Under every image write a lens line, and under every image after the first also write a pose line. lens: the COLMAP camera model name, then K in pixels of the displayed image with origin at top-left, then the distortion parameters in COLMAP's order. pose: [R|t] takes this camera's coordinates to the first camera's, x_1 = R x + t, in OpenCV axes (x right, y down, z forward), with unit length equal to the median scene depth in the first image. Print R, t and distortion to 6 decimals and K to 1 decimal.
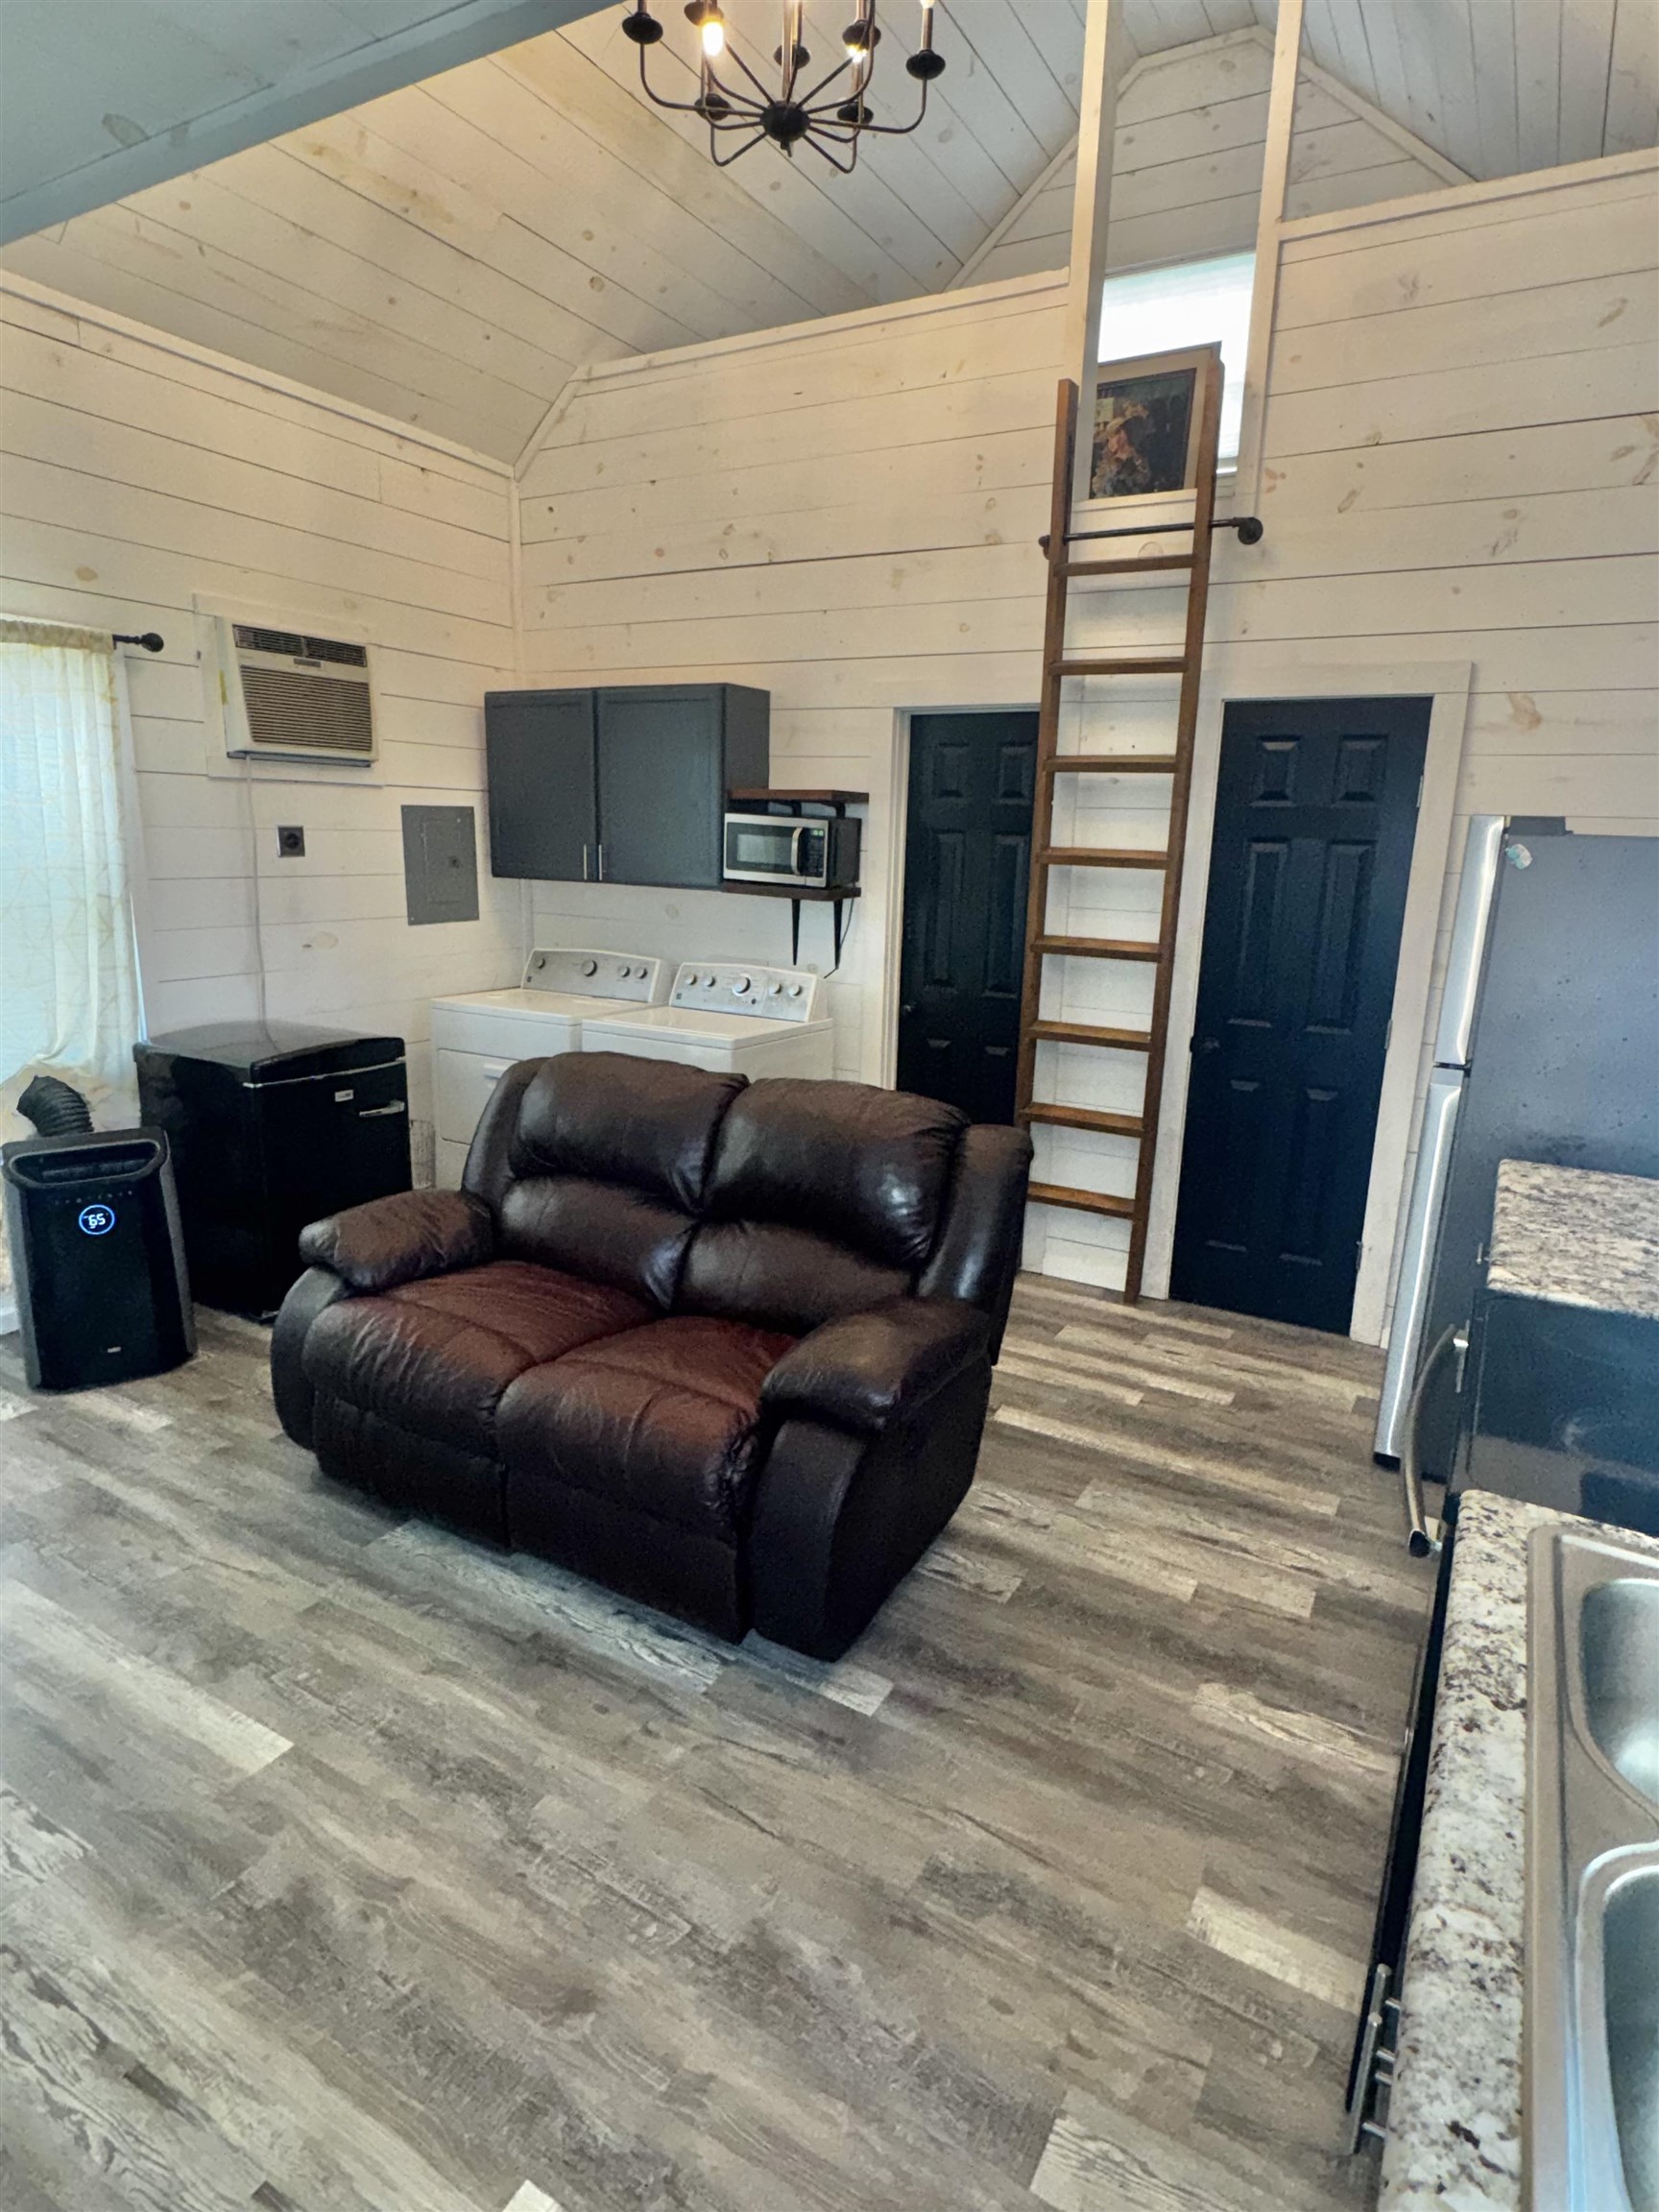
lens RADIAL K [[1196.1, 0, 830.9], [0, 1196.1, 1110.7], [0, 0, 1]] dist [-0.002000, 0.000202]
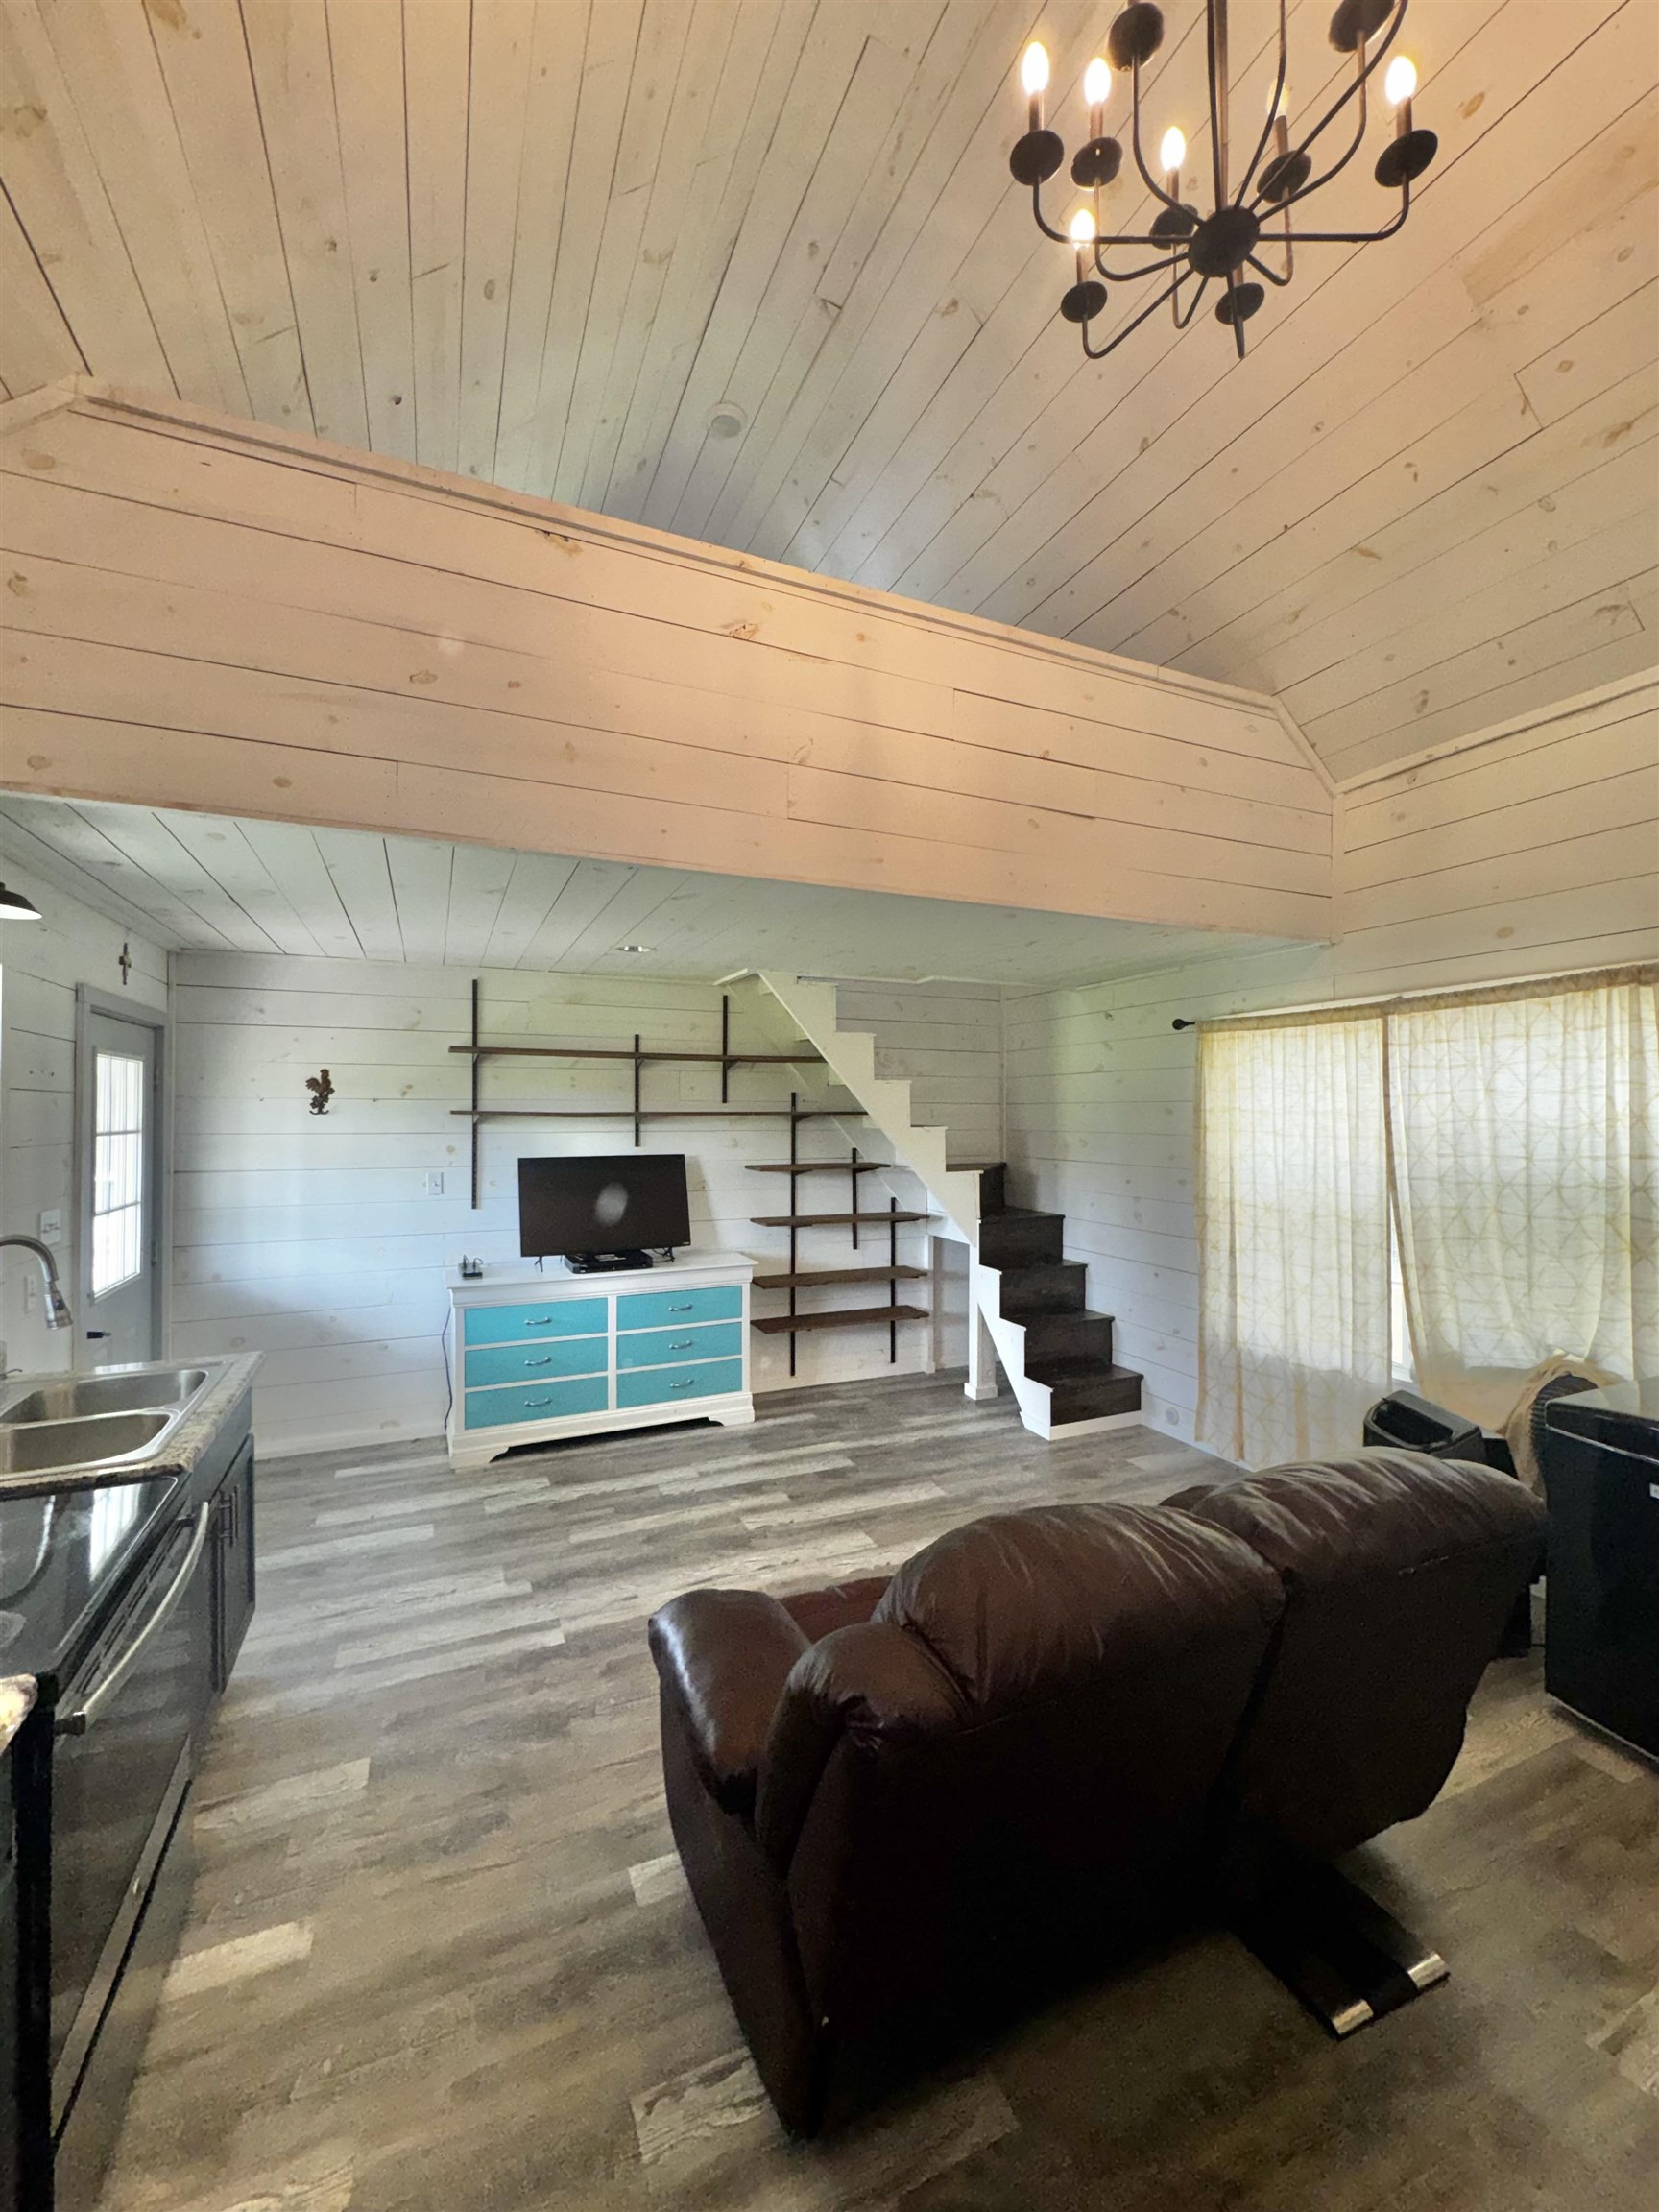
lens RADIAL K [[884.9, 0, 829.5], [0, 884.9, 1106.0], [0, 0, 1]] dist [-0.001587, -0.000095]
pose [[-0.588206, -0.035958, -0.807911, 0.384529], [-0.200673, 0.974256, 0.102740, -0.212662], [0.783418, 0.222559, -0.580279, 0.885584]]
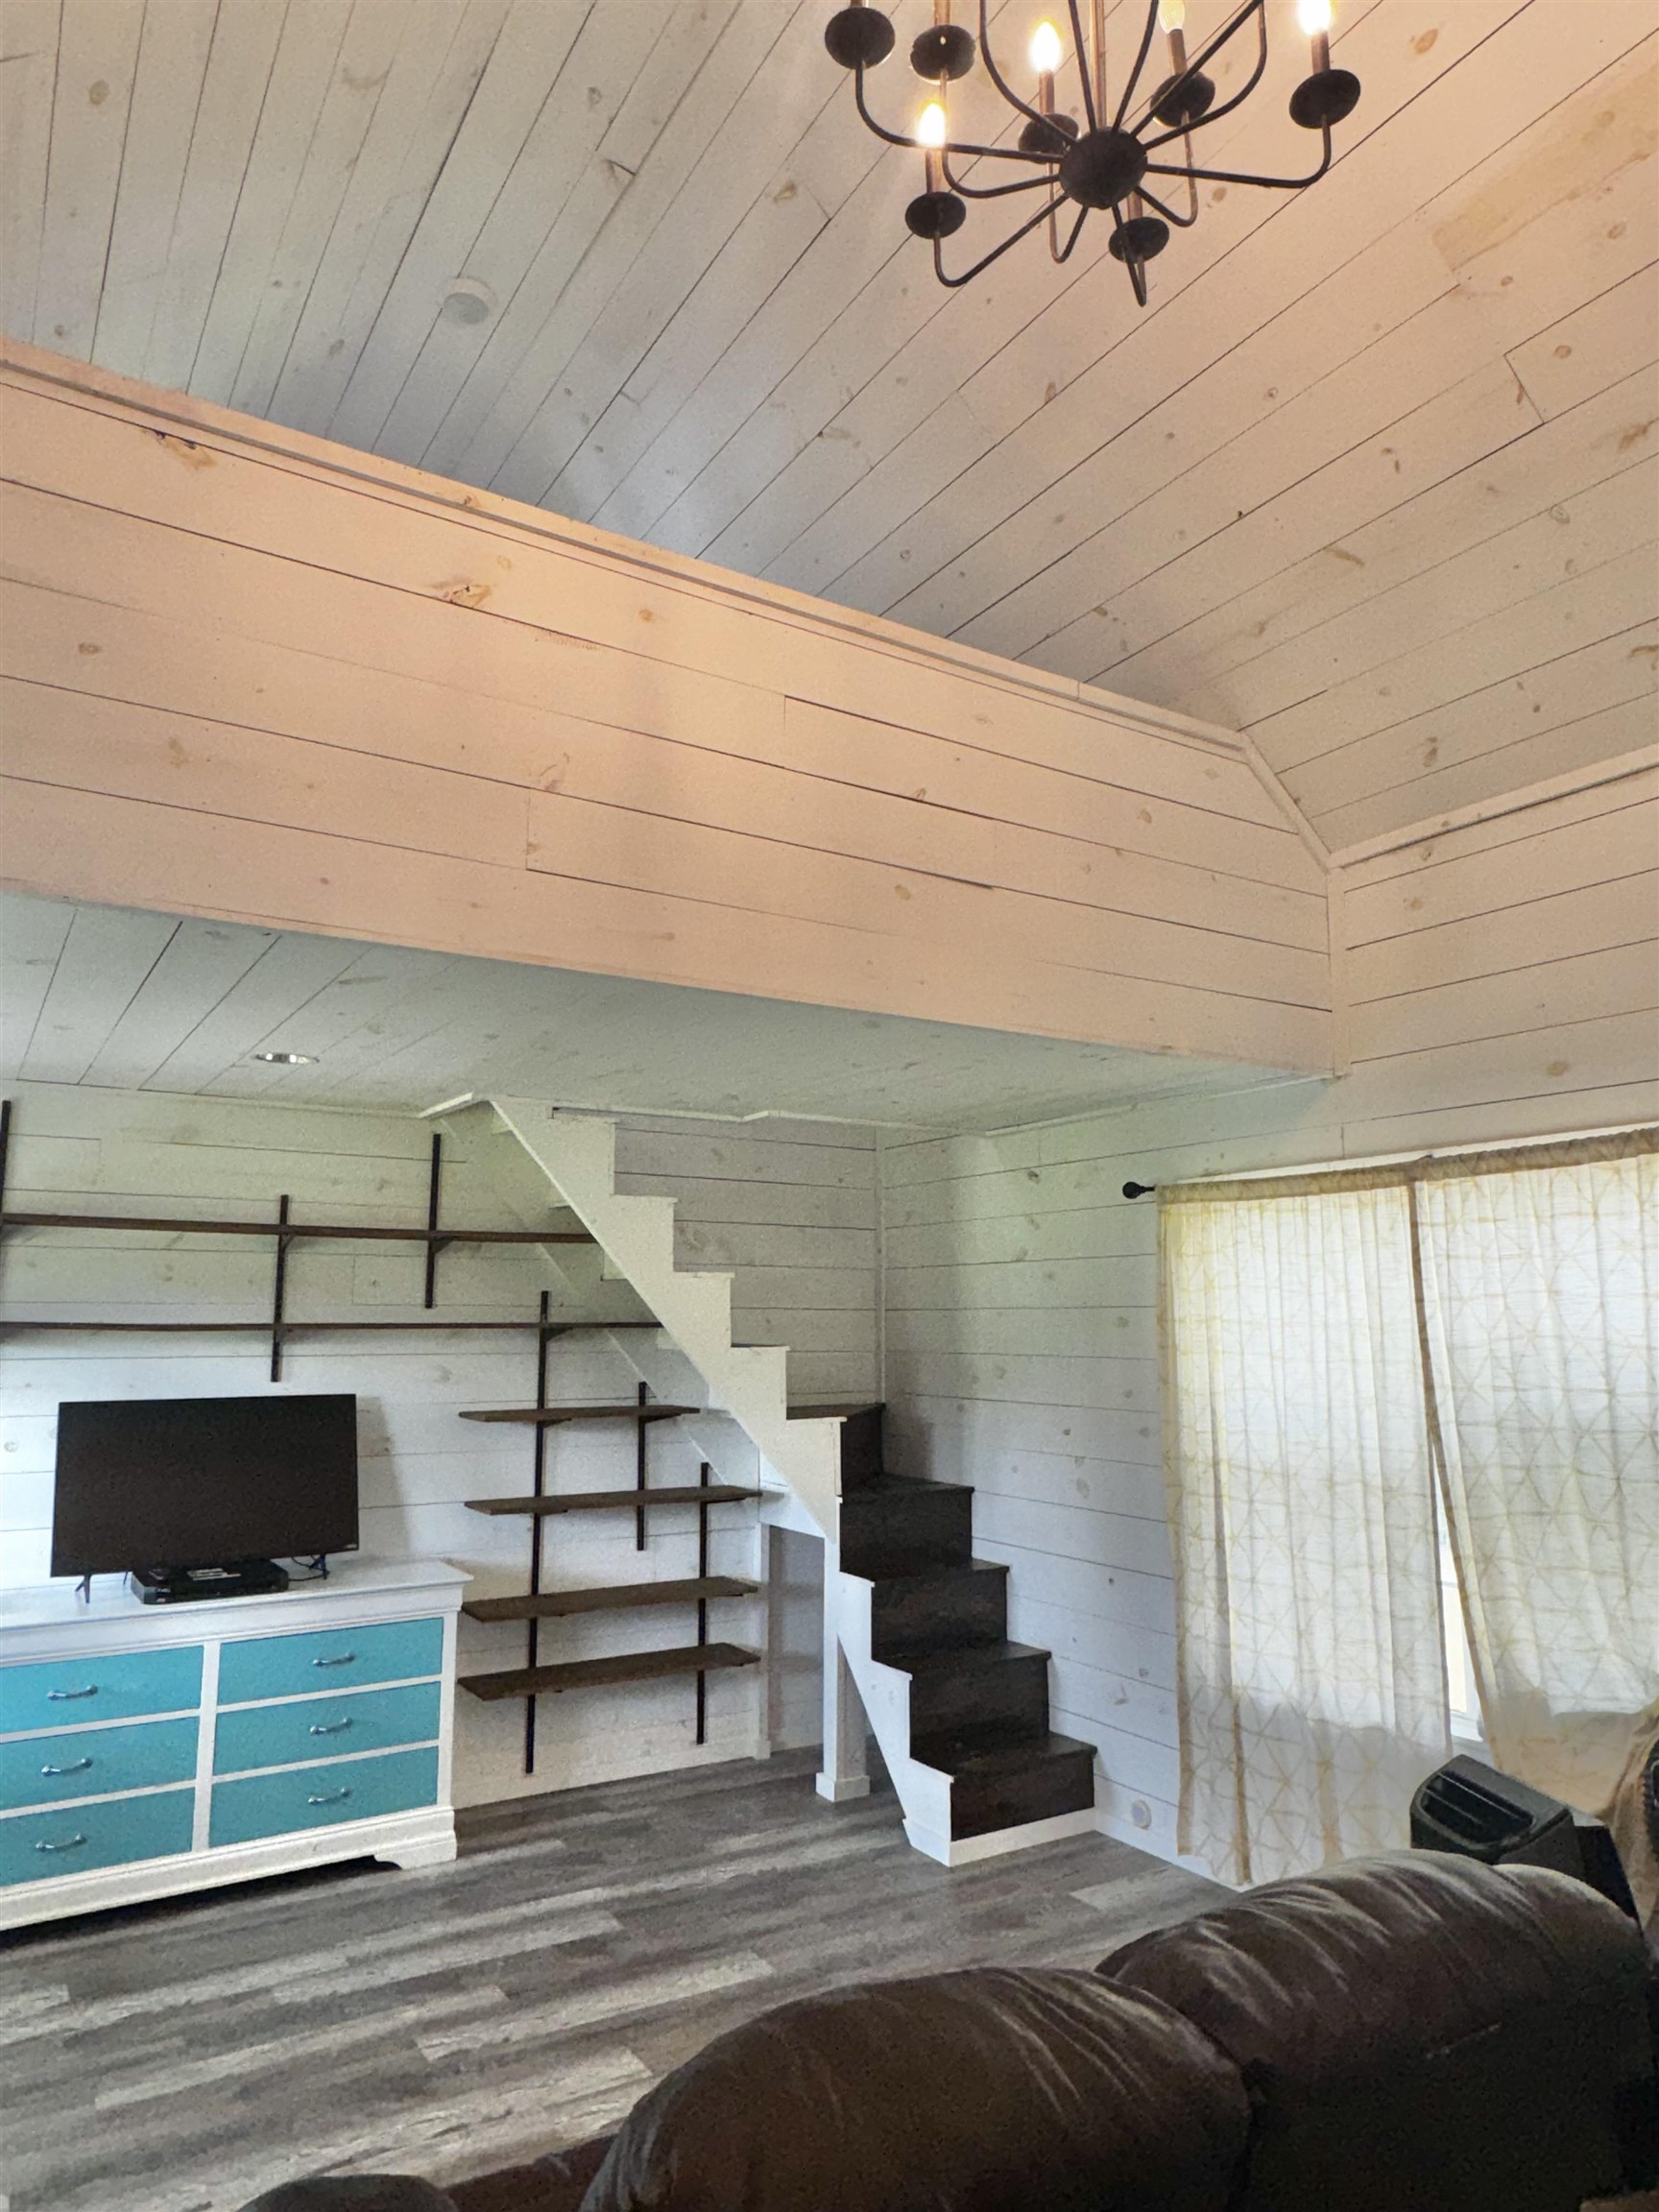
lens RADIAL K [[1400.1, 0, 829.5], [0, 1400.1, 1109.0], [0, 0, 1]] dist [-0.005194, 0.002663]
pose [[-0.468227, -0.161899, -0.868650, 0.378969], [-0.214079, 0.974567, -0.066246, -0.221583], [0.857283, 0.154942, -0.490978, 0.910952]]
